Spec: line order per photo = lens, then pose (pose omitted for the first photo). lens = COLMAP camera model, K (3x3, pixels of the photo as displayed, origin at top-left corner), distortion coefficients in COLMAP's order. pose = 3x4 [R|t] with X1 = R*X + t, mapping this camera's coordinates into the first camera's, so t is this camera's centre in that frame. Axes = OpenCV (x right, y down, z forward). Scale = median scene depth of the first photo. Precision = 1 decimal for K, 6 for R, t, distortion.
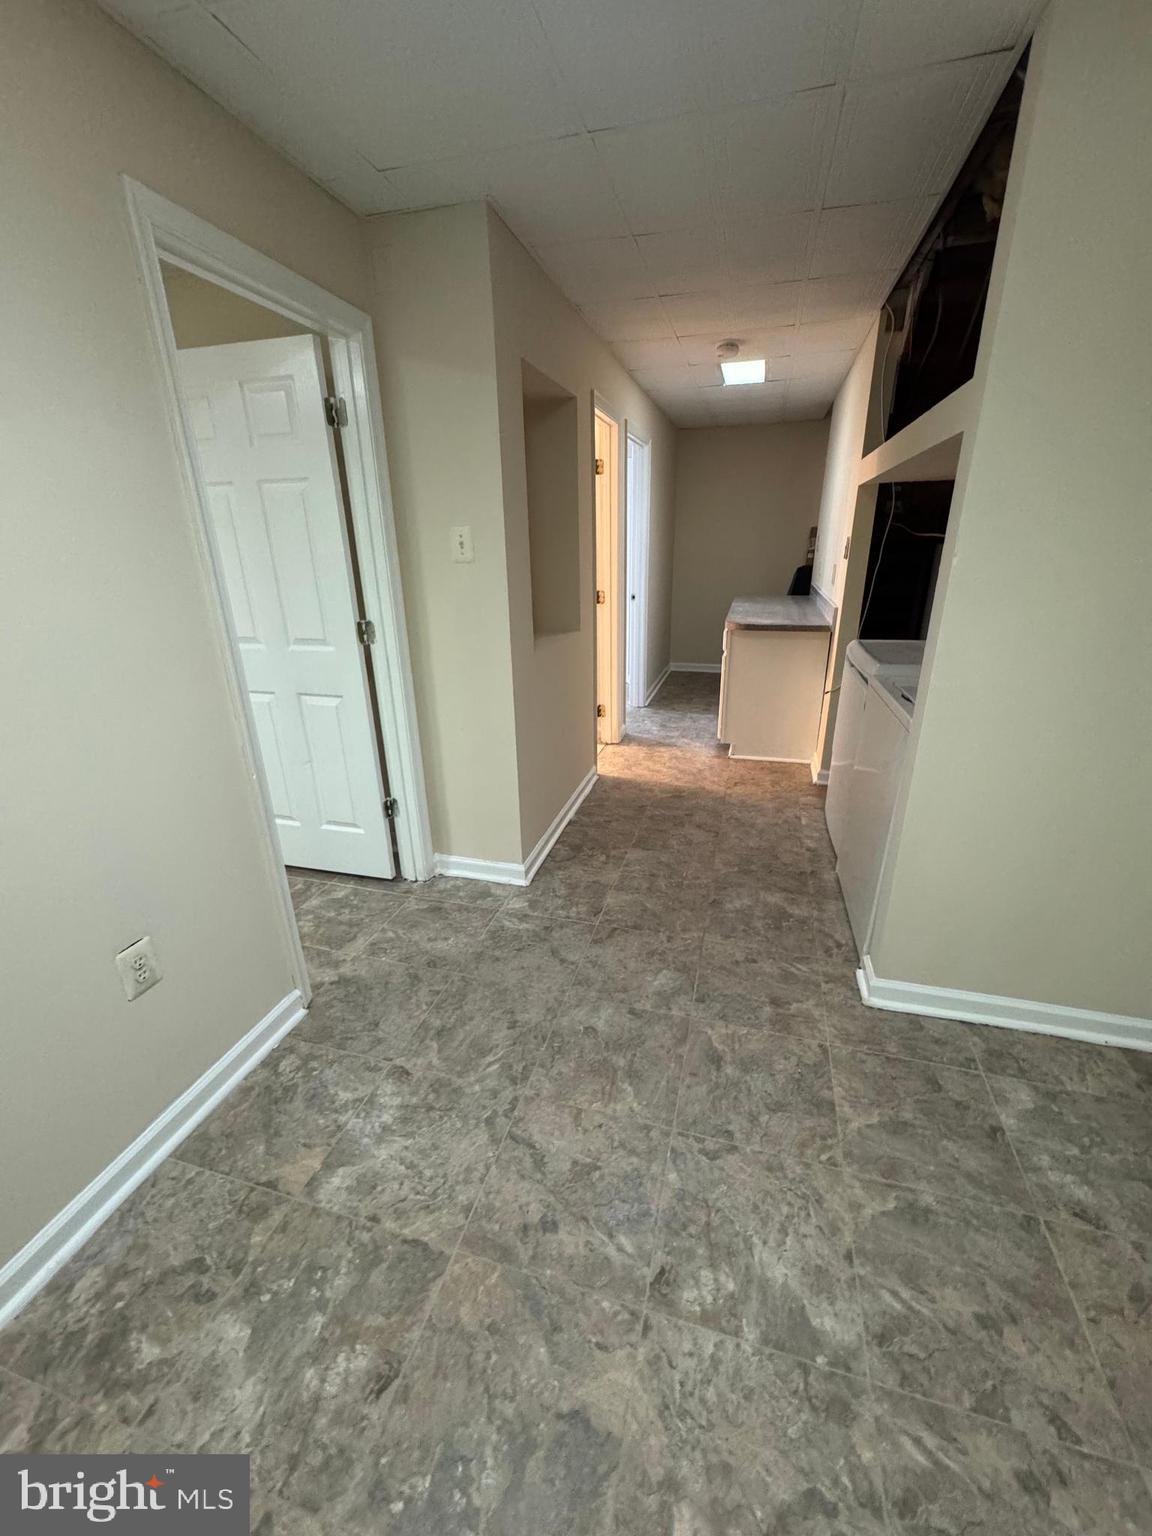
lens RADIAL K [[614.0, 0, 576.4], [0, 614.0, 770.5], [0, 0, 1]] dist [-0.001884, 0.000538]
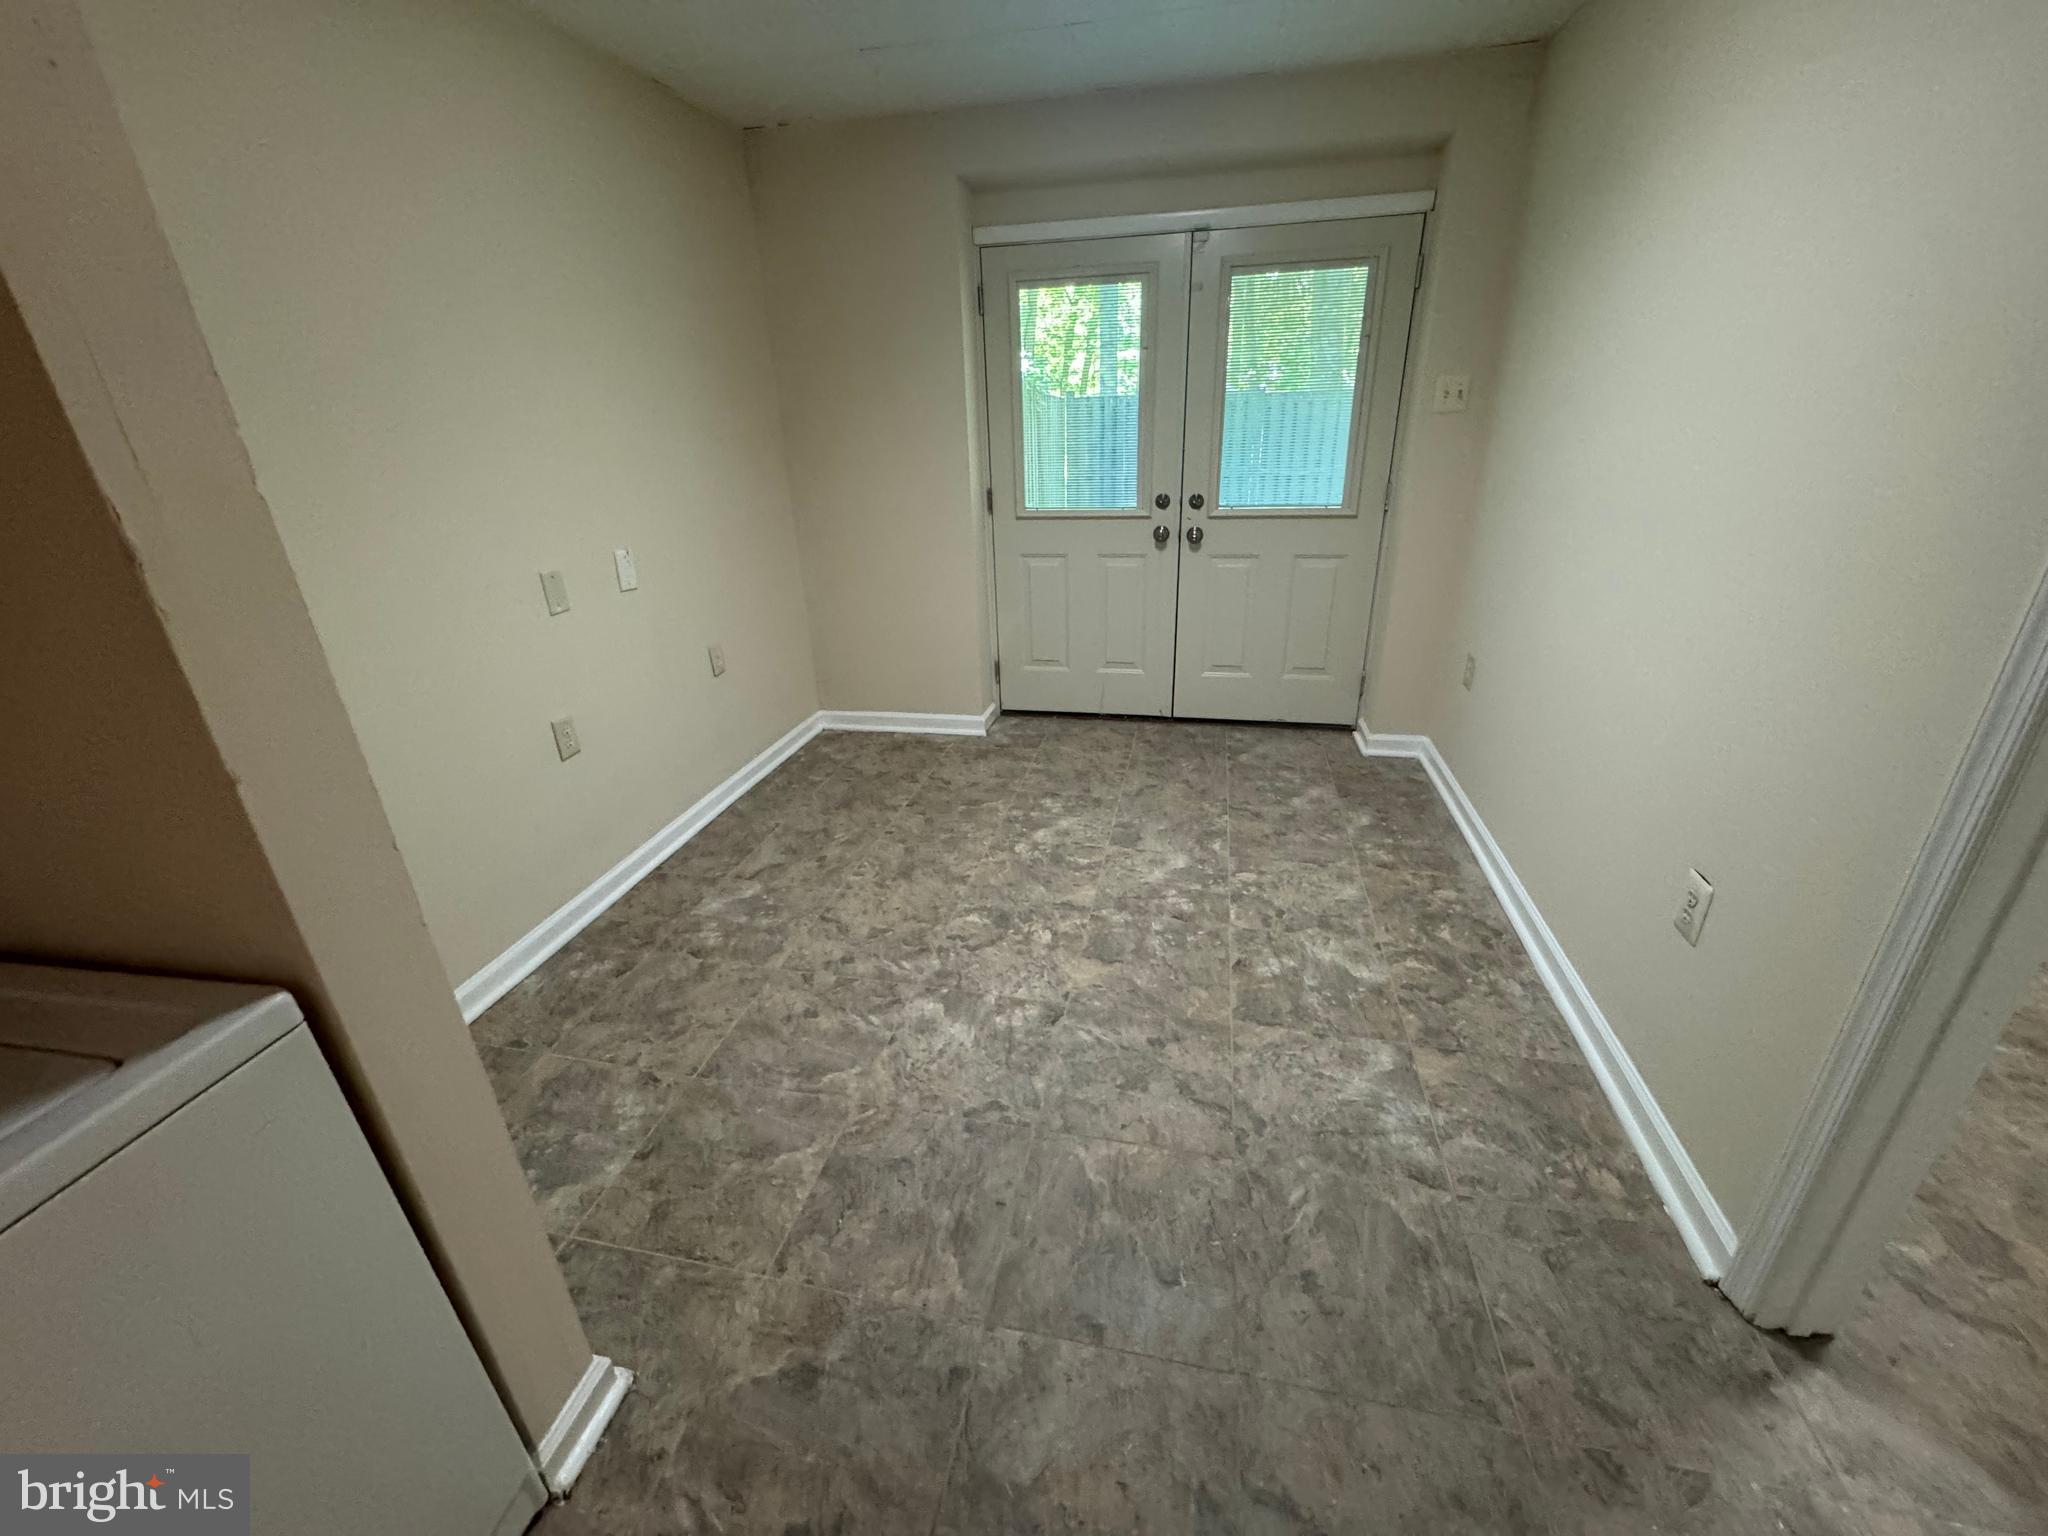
lens RADIAL K [[818.6, 0, 1020.1], [0, 818.6, 758.4], [0, 0, 1]] dist [-0.001884, 0.000538]
pose [[-0.997136, 0.065679, -0.037495, 0.193133], [0.021097, 0.717661, 0.696073, -0.560808], [0.072626, 0.693289, -0.716991, 1.493225]]
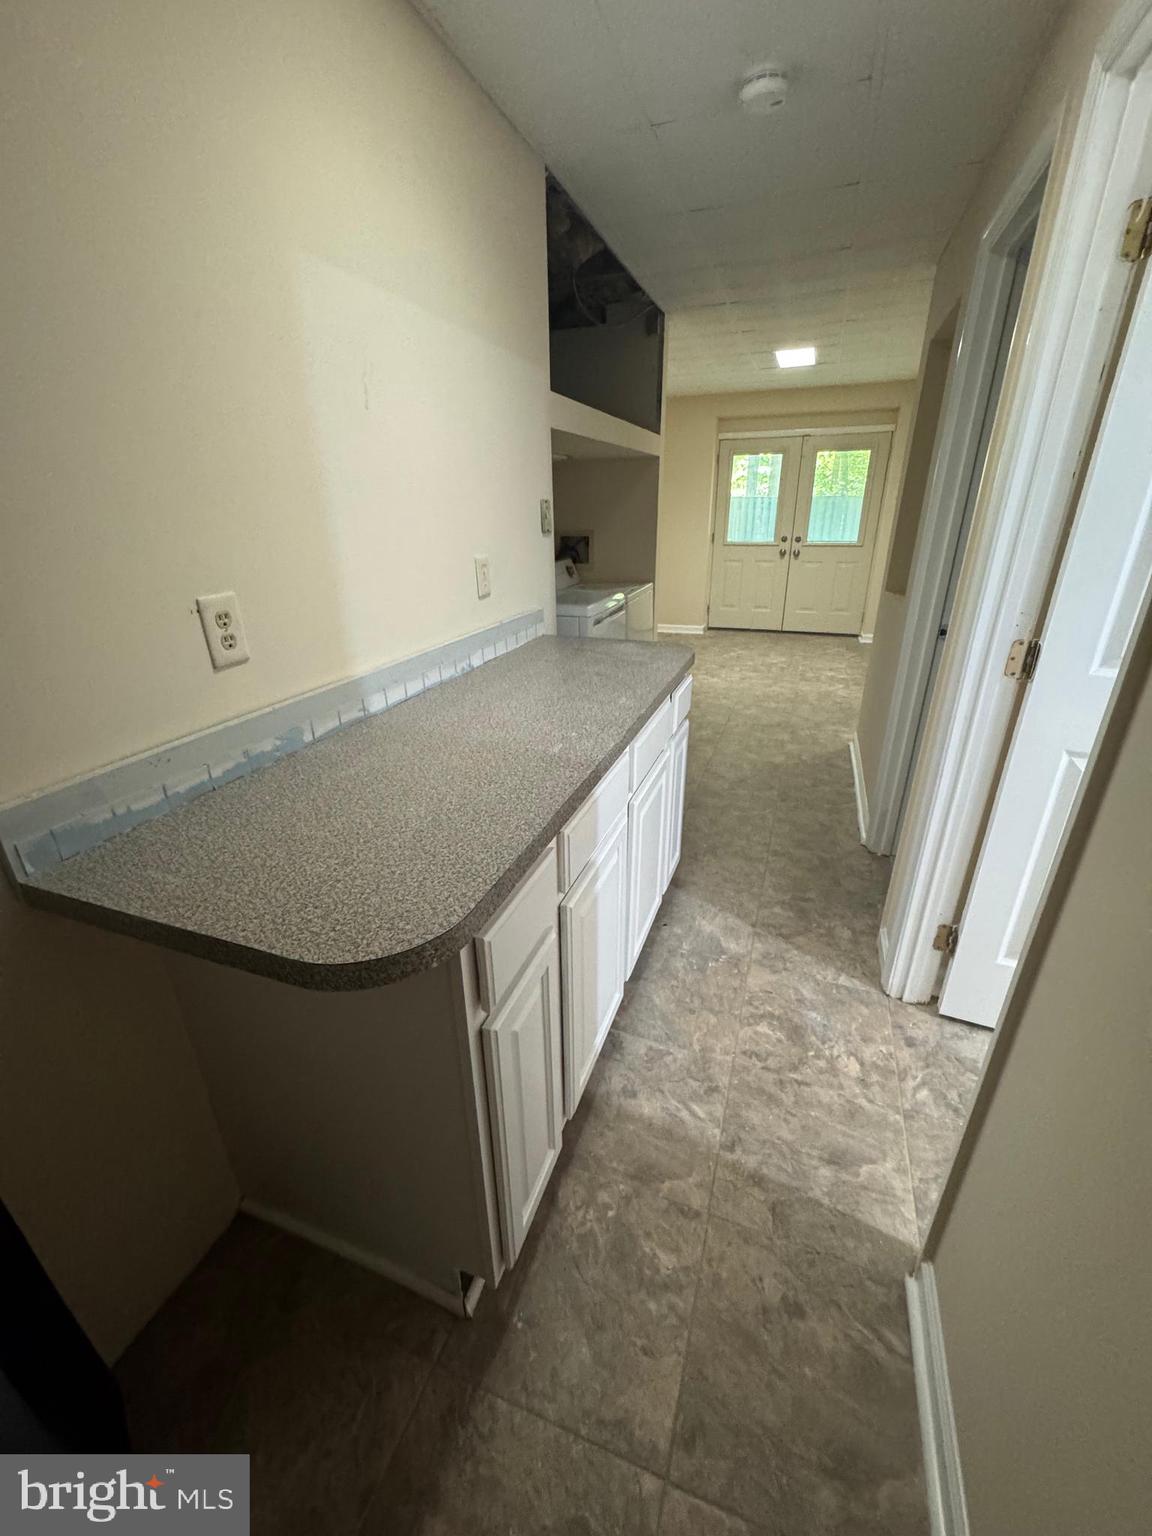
lens RADIAL K [[614.0, 0, 586.7], [0, 614.0, 767.6], [0, 0, 1]] dist [-0.001884, 0.000538]
pose [[-0.997680, -0.000931, 0.068066, 0.757766], [0.046601, 0.719520, 0.692907, -1.383092], [-0.049620, 0.694471, -0.717807, 3.687256]]
